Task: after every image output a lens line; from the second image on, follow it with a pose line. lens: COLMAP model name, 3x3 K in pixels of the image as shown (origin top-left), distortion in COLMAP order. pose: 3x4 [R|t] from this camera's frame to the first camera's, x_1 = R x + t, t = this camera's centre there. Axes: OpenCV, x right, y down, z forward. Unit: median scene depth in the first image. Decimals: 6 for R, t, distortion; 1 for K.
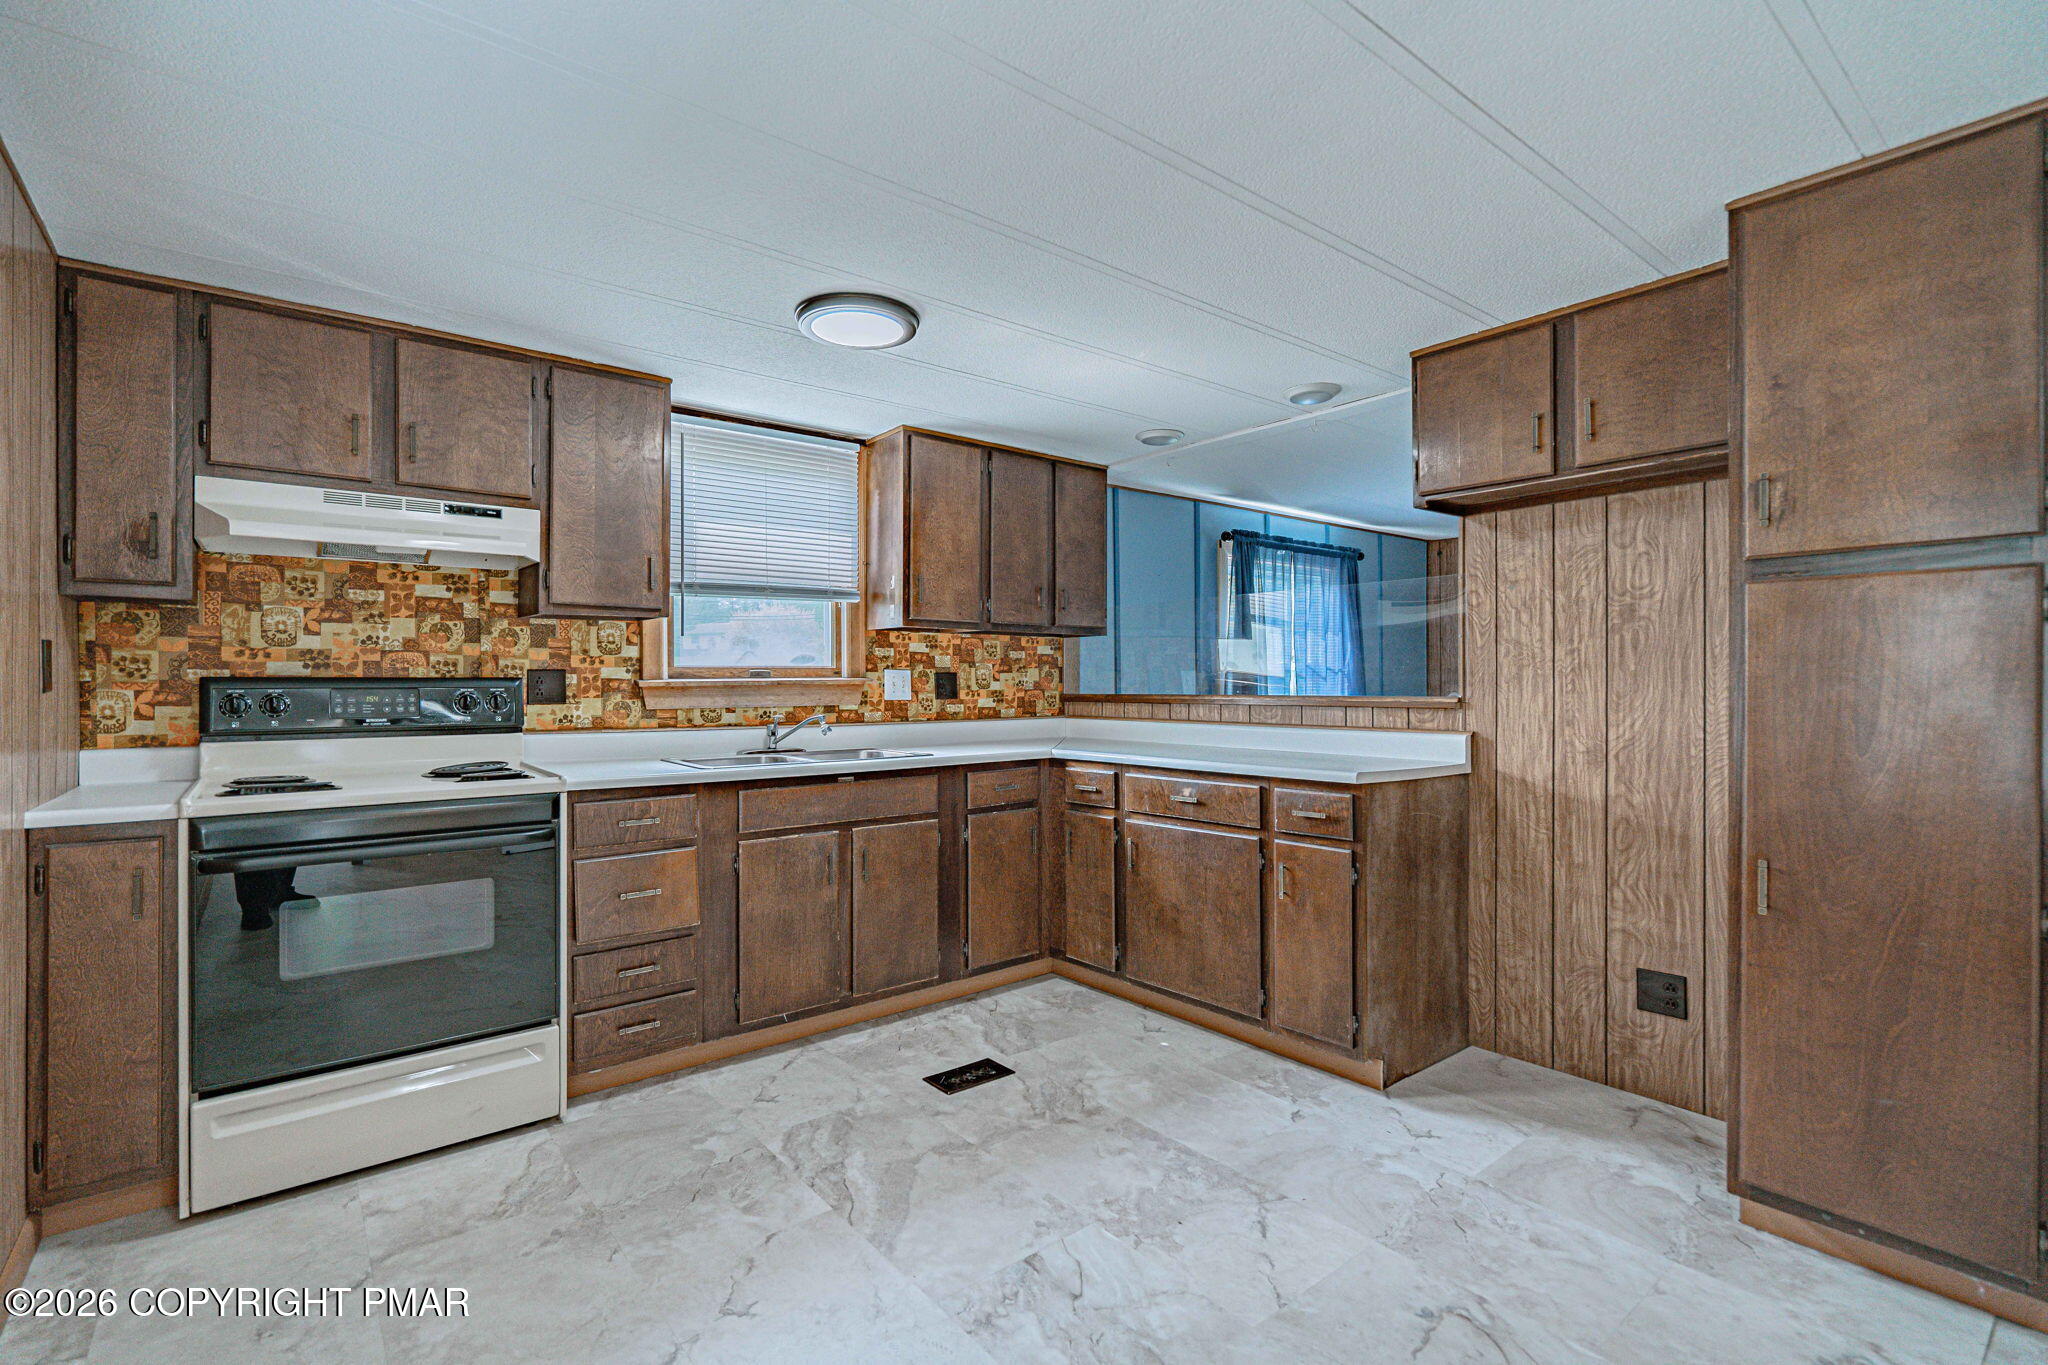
lens RADIAL K [[947.1, 0, 1024.0], [0, 947.1, 682.5], [0, 0, 1]] dist [-0.002024, 0.000748]
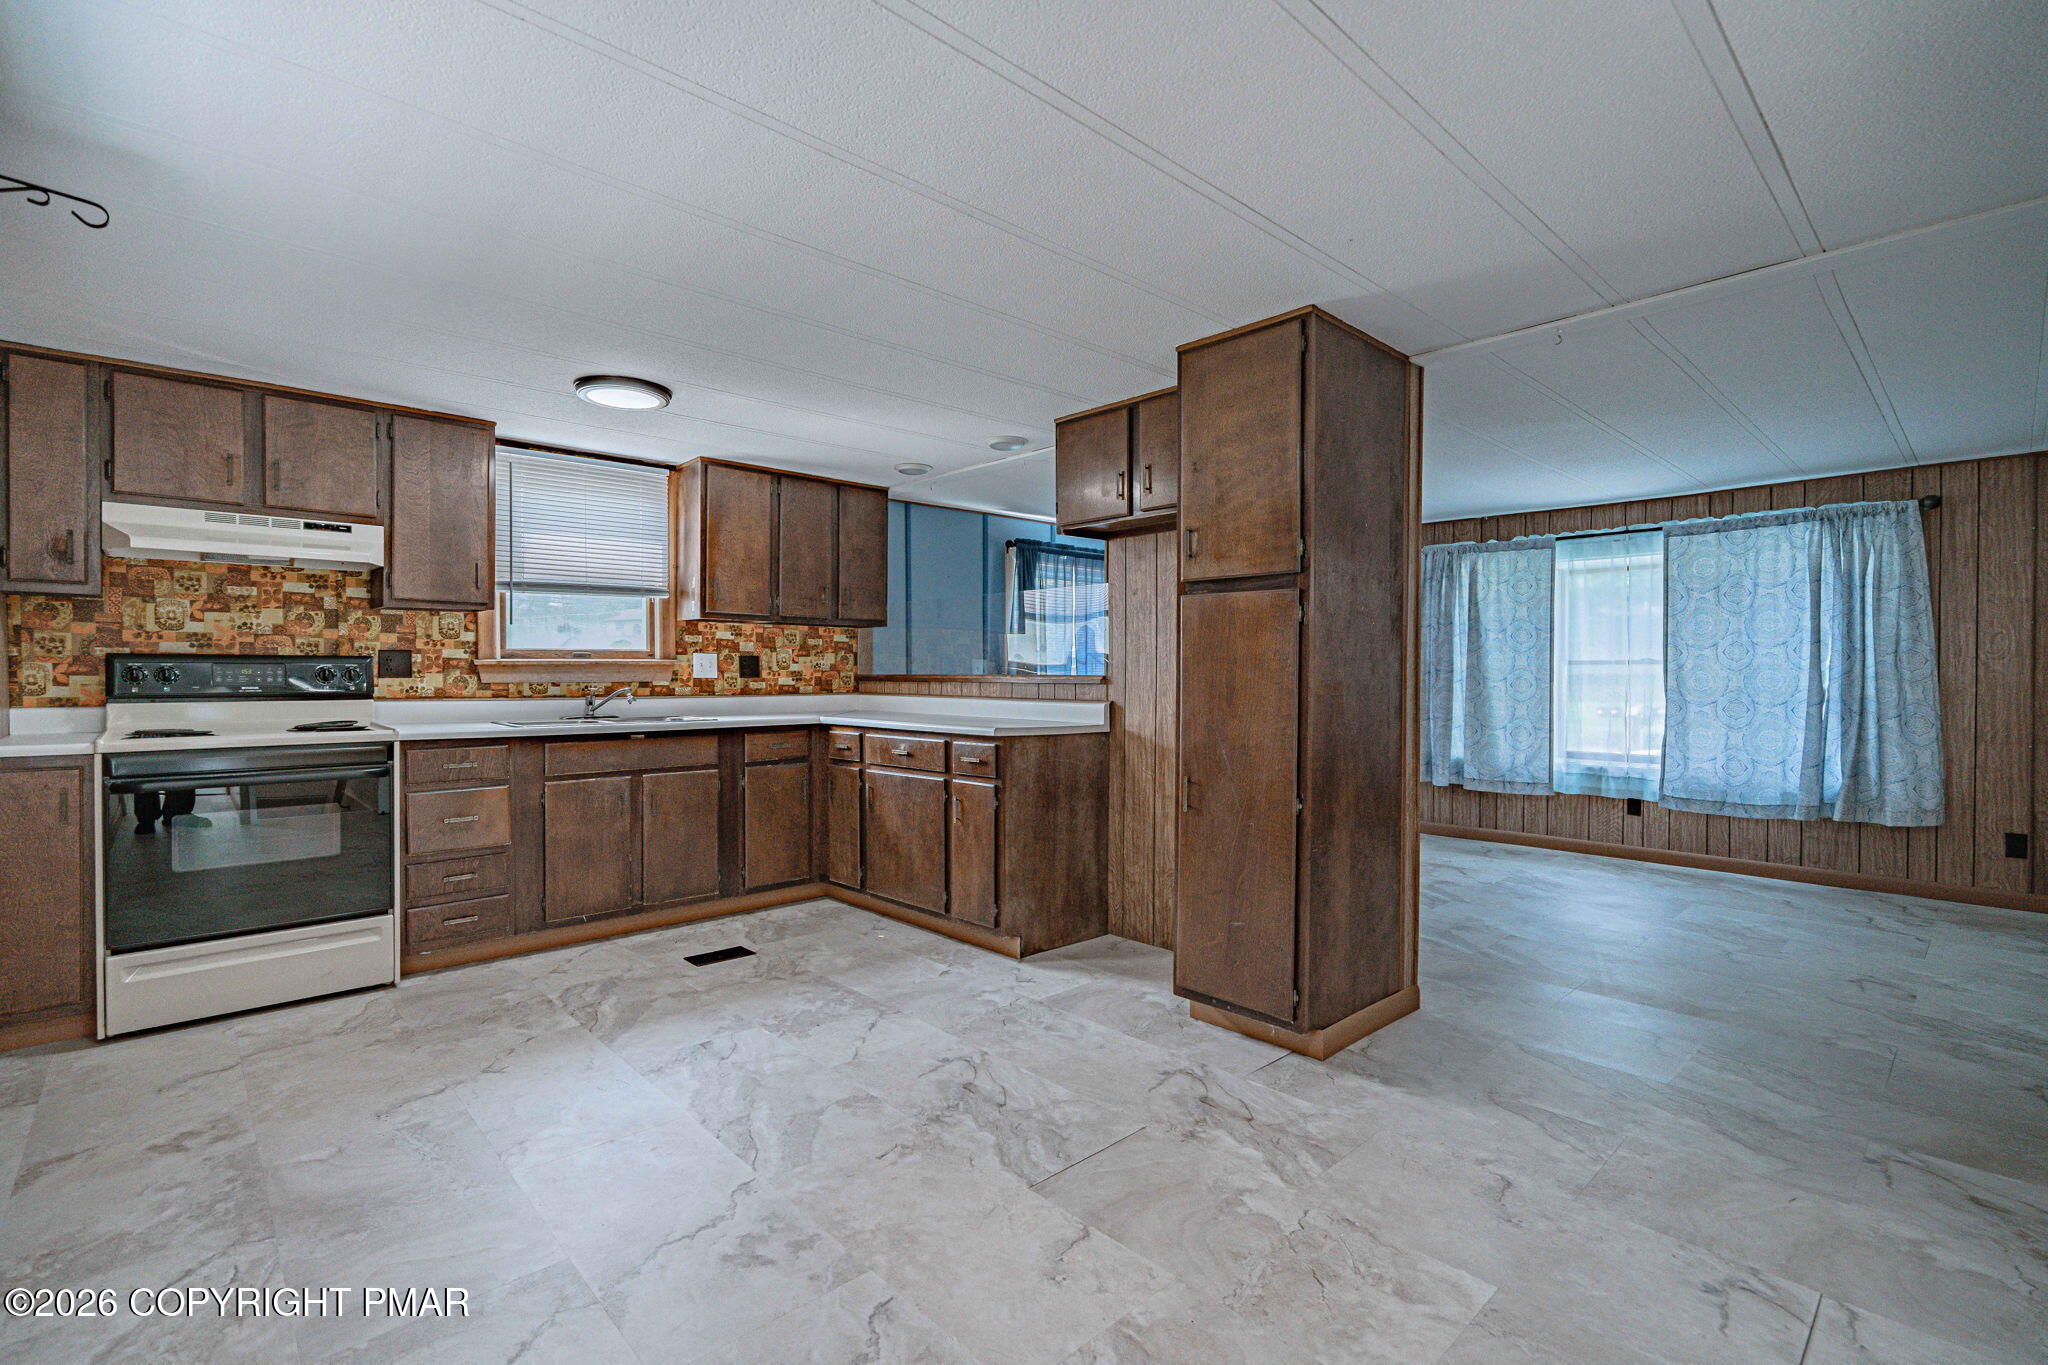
lens RADIAL K [[930.5, 0, 1008.7], [0, 930.5, 683.9], [0, 0, 1]] dist [0.000731, 0.000650]
pose [[0.997701, 0.004458, 0.067622, 0.250912], [-0.005416, 0.999888, 0.013987, 0.010438], [-0.067552, -0.014321, 0.997613, -0.322906]]
